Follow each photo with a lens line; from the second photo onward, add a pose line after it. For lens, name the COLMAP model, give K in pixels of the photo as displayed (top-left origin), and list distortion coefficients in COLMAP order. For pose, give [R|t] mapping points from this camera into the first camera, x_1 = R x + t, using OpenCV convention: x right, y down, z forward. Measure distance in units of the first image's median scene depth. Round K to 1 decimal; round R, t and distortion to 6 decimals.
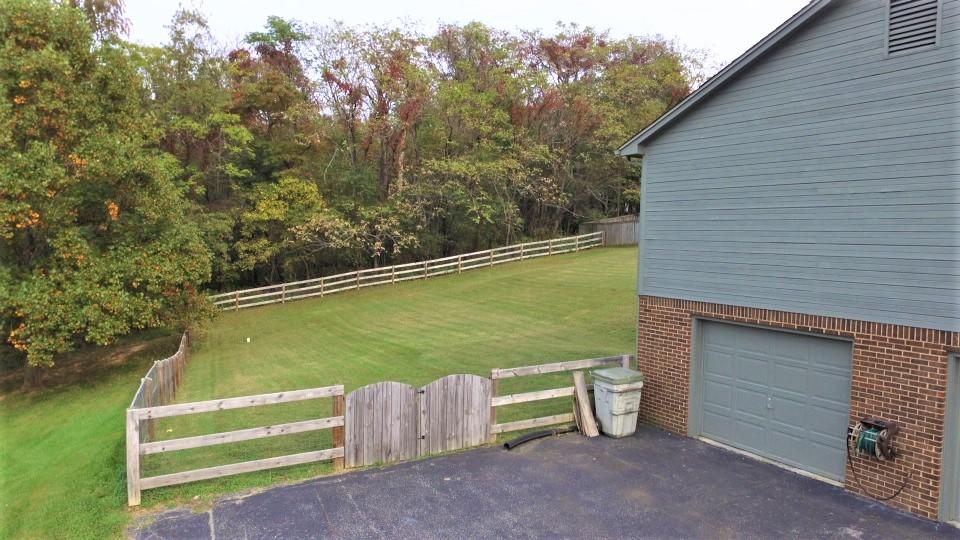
lens RADIAL K [[646.4, 0, 480.0], [0, 646.4, 270.0], [0, 0, 1]] dist [-0.121338, 0.092358]
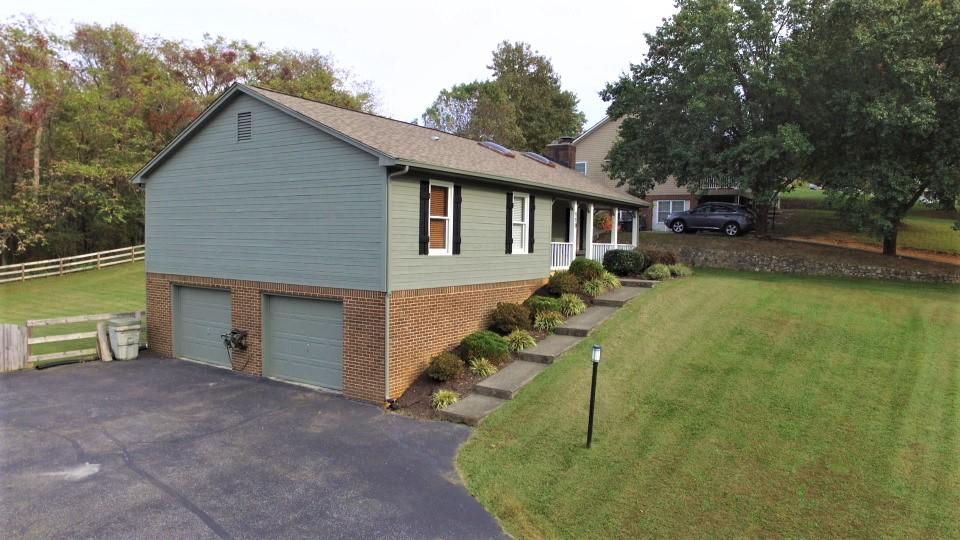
lens RADIAL K [[646.4, 0, 480.0], [0, 646.4, 270.0], [0, 0, 1]] dist [-0.121338, 0.092358]
pose [[0.897711, -0.022562, 0.440008, 0.317055], [0.020392, 0.999745, 0.009659, 0.036077], [-0.440114, 0.000302, 0.897942, -0.777128]]
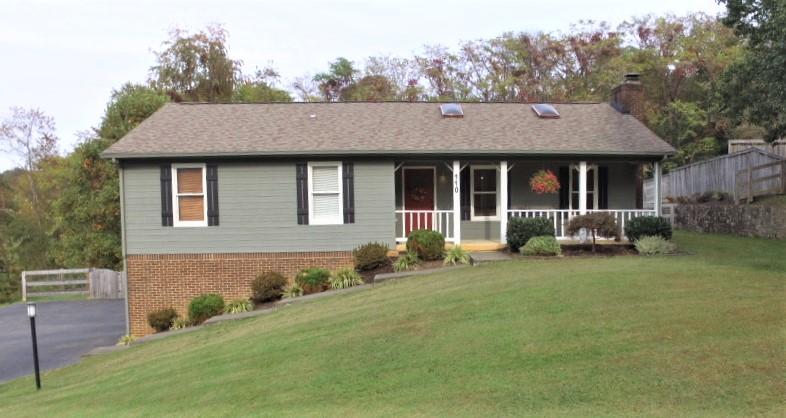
lens RADIAL K [[610.8, 0, 393.4], [0, 610.8, 241.5], [0, 0, 1]] dist [0.004317, 0.001733]
pose [[0.870780, -0.009695, -0.491577, 1.900675], [0.005117, 0.999930, -0.010656, 0.069657], [0.491646, 0.006763, 0.870769, -0.607421]]
